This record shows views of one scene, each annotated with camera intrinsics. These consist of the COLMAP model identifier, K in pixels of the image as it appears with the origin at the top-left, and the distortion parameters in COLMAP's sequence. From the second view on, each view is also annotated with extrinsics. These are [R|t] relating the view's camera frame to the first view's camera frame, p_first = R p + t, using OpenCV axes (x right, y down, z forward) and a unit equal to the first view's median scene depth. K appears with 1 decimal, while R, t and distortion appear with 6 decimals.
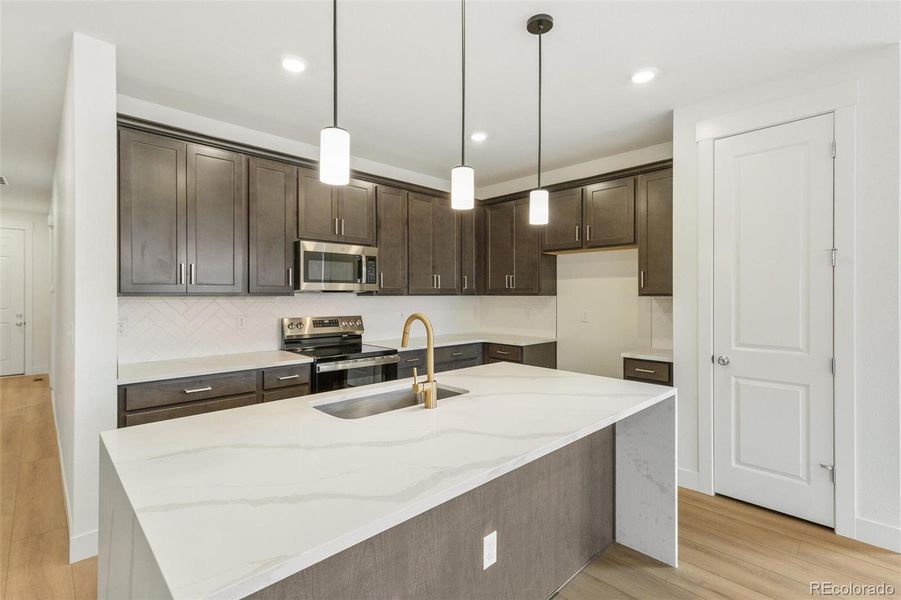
lens RADIAL K [[421.7, 0, 453.4], [0, 421.7, 294.8], [0, 0, 1]] dist [0.011561, -0.001871]
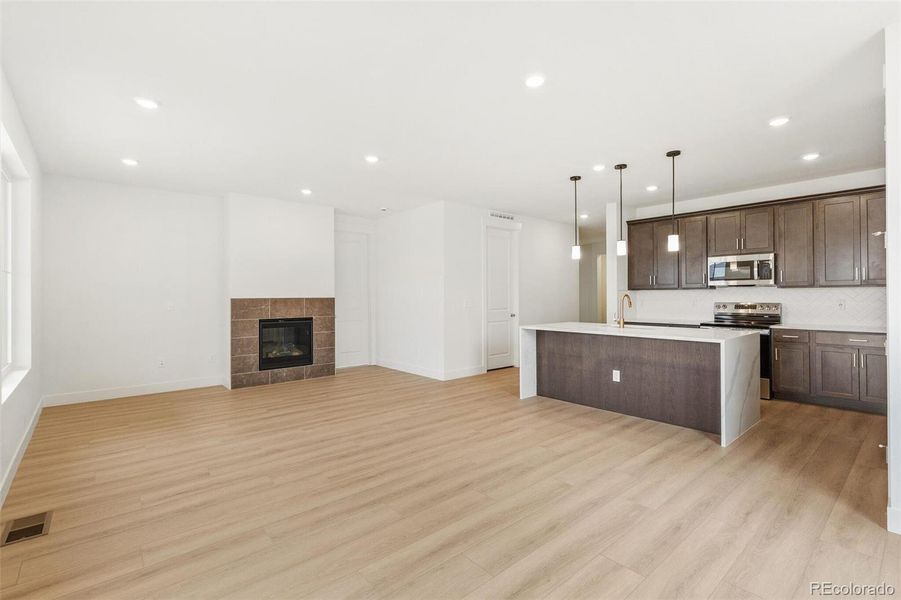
lens RADIAL K [[421.7, 0, 448.7], [0, 421.7, 296.2], [0, 0, 1]] dist [0.011561, -0.001871]
pose [[-0.047642, -0.002120, -0.998862, 1.594545], [0.003916, 0.999990, -0.002310, 0.035933], [0.998857, -0.004022, -0.047633, 0.005806]]
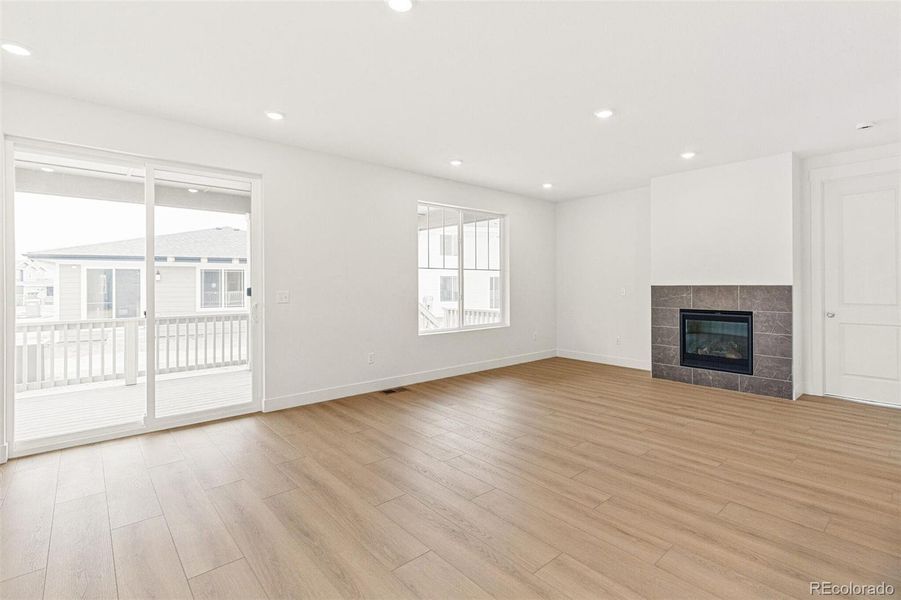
lens RADIAL K [[421.7, 0, 453.2], [0, 421.7, 286.3], [0, 0, 1]] dist [0.011561, -0.001871]
pose [[-0.998905, 0.000475, 0.046792, 0.537171], [0.000646, 0.999993, 0.003642, 0.033654], [-0.046790, 0.003668, -0.998898, 0.857080]]
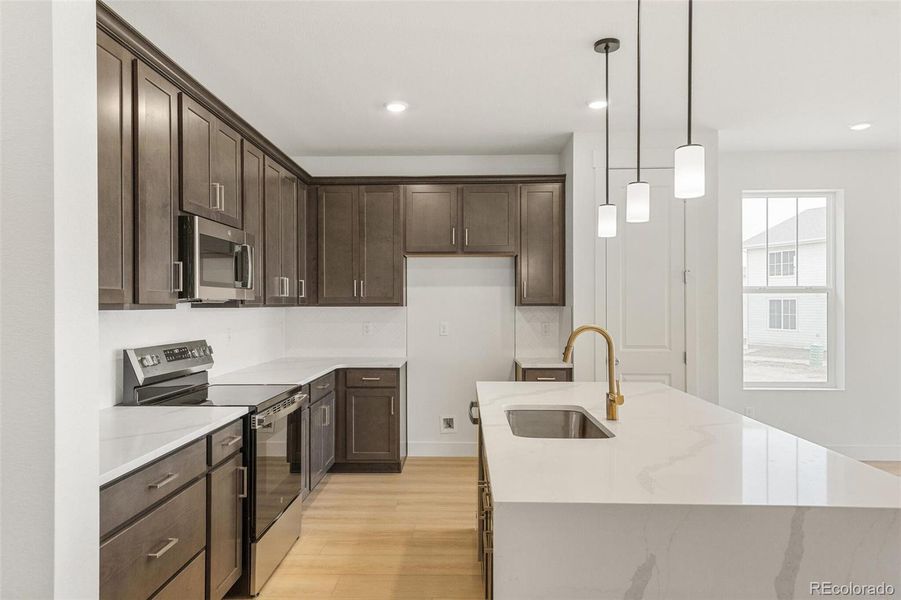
lens RADIAL K [[578.4, 0, 448.5], [0, 578.4, 300.9], [0, 0, 1]] dist [0.024661, 0.001429]
pose [[0.715050, 0.001391, 0.699072, -0.753142], [0.002693, 0.999985, -0.004743, -0.003905], [-0.699068, 0.005274, 0.715035, 0.174617]]
